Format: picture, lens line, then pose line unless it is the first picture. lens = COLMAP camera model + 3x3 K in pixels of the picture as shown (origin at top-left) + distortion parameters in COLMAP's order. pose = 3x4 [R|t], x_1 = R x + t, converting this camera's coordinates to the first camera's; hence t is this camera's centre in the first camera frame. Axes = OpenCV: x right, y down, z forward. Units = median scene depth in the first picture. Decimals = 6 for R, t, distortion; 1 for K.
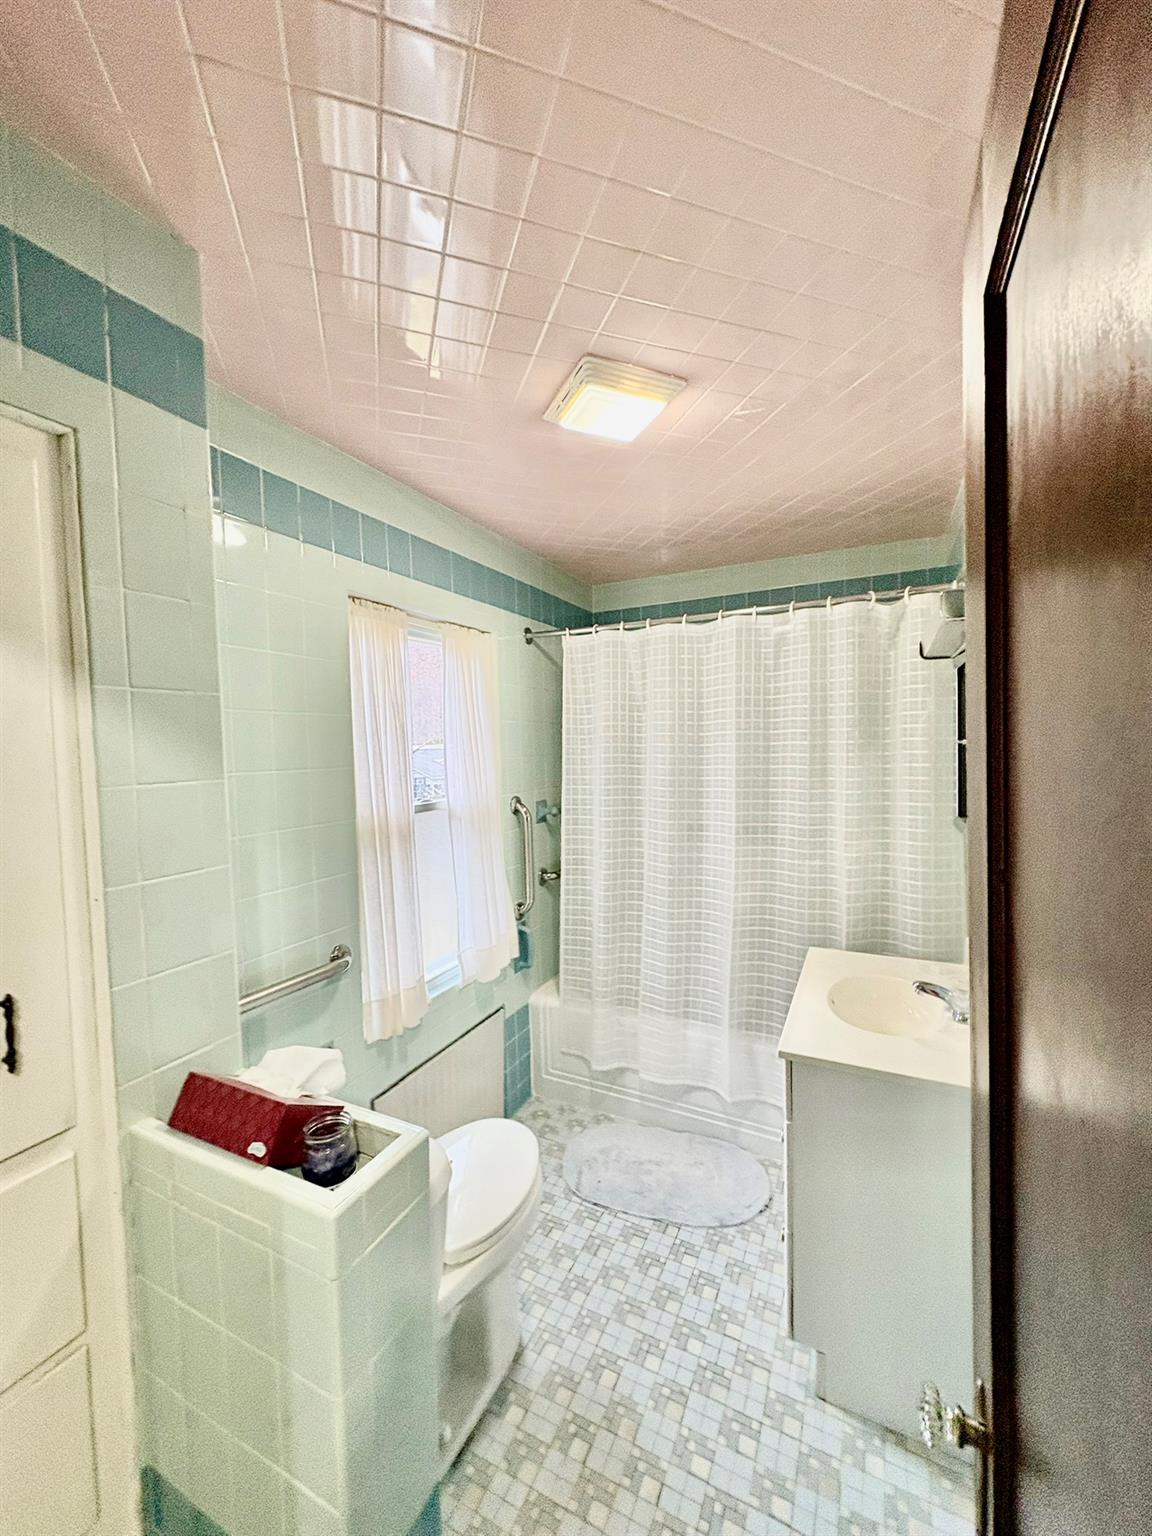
lens RADIAL K [[606.7, 0, 576.0], [0, 606.7, 768.0], [0, 0, 1]] dist [0.001986, 0.000394]
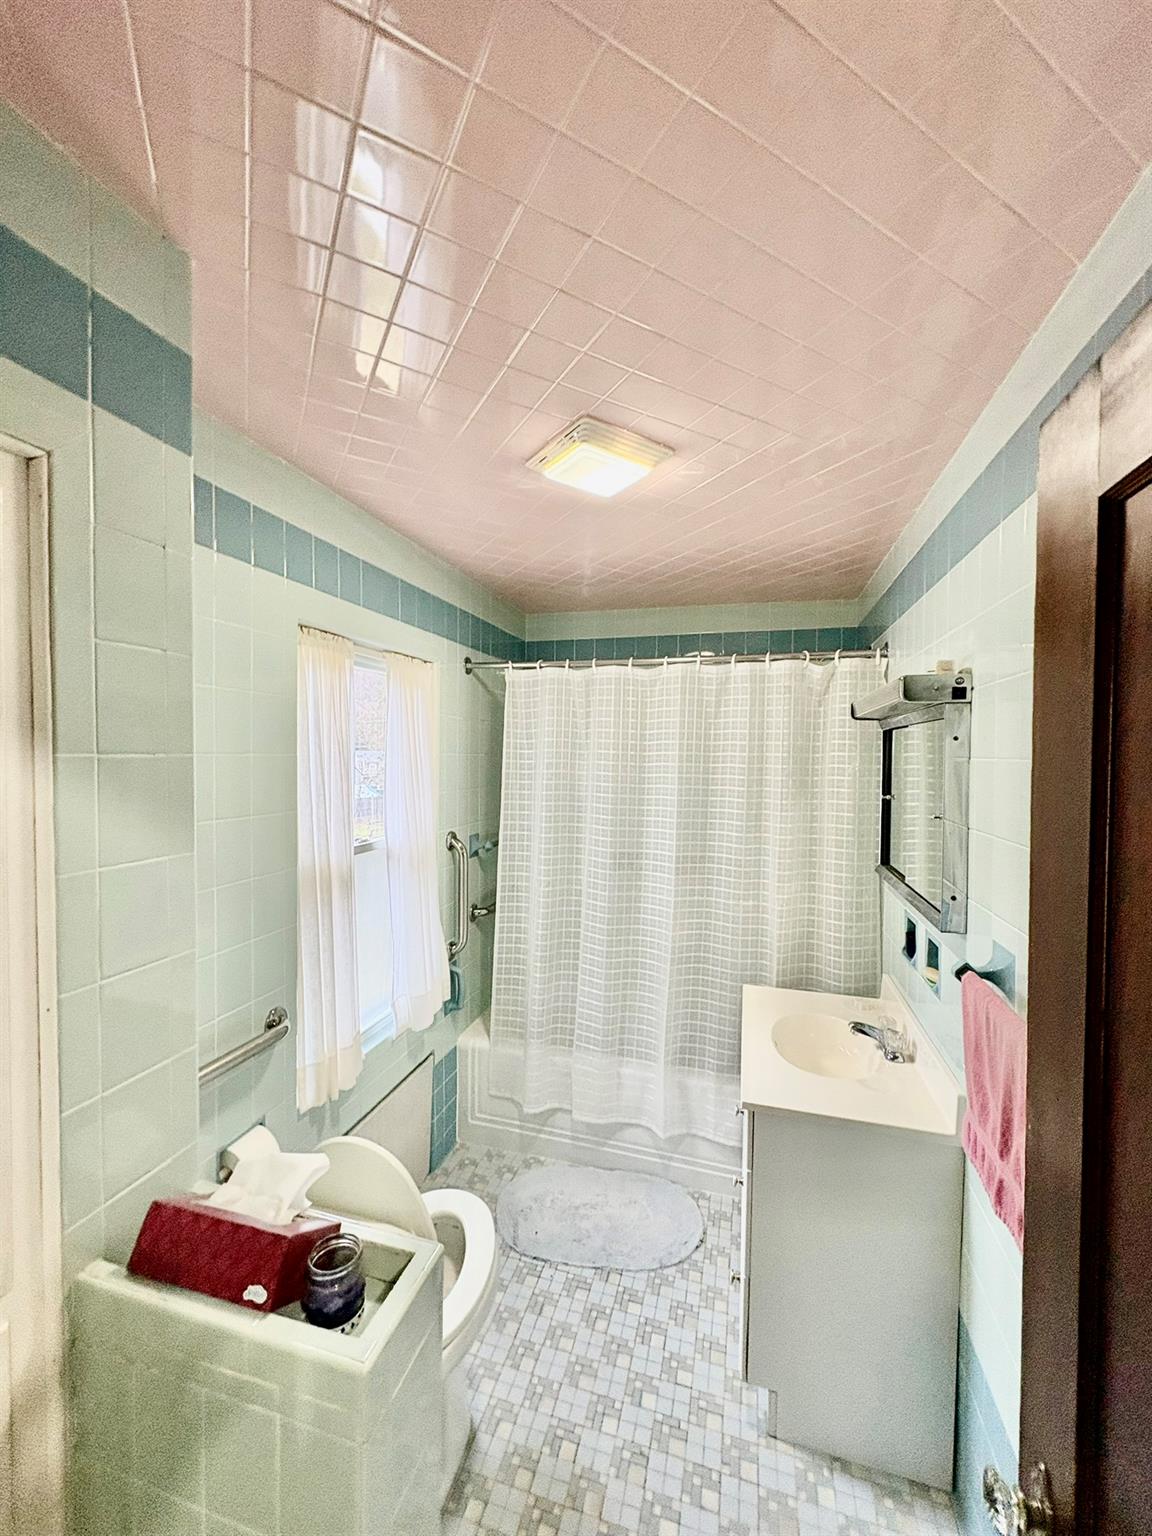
lens RADIAL K [[606.4, 0, 576.8], [0, 606.4, 769.0], [0, 0, 1]] dist [0.000627, 0.000209]
pose [[0.983114, 0.030845, 0.180378, -0.113875], [-0.028006, 0.999441, -0.018262, -0.057595], [-0.180840, 0.012902, 0.983428, 0.020568]]
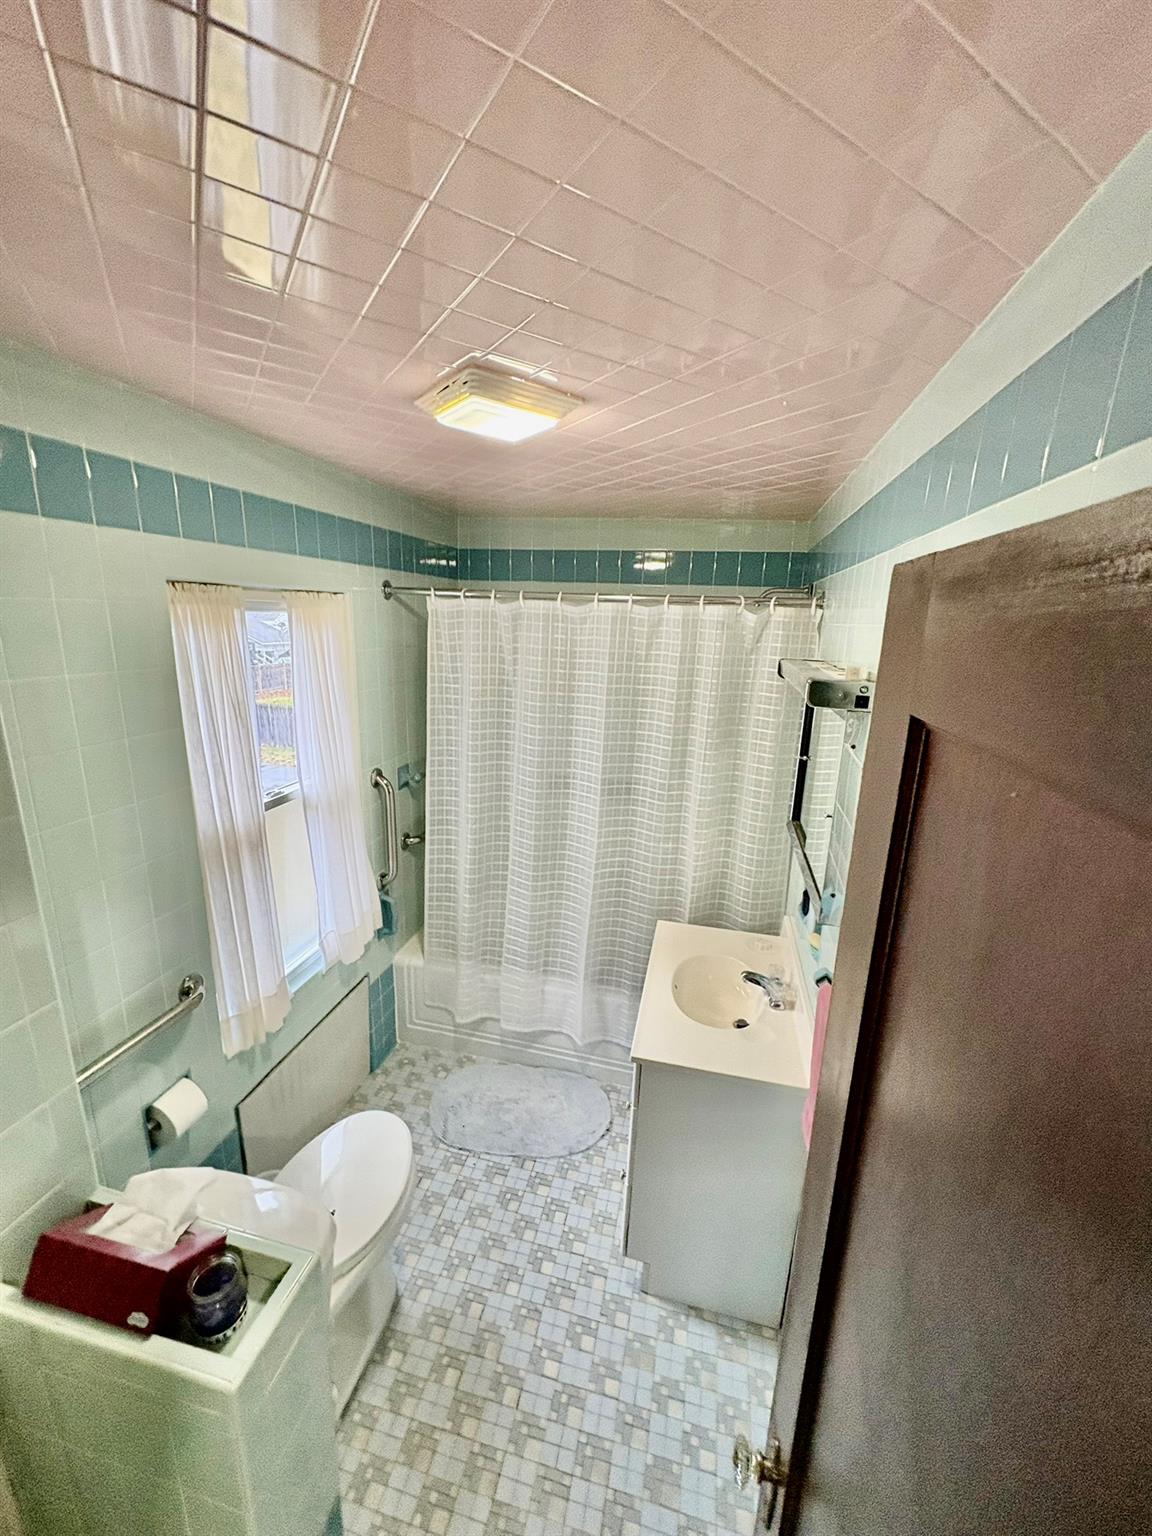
lens RADIAL K [[608.1, 0, 575.0], [0, 608.1, 771.5], [0, 0, 1]] dist [0.001443, 0.000300]
pose [[0.971824, -0.000170, 0.235708, -0.030683], [-0.048665, 0.978310, 0.201351, -0.220042], [-0.230630, -0.207148, 0.950736, 0.034552]]
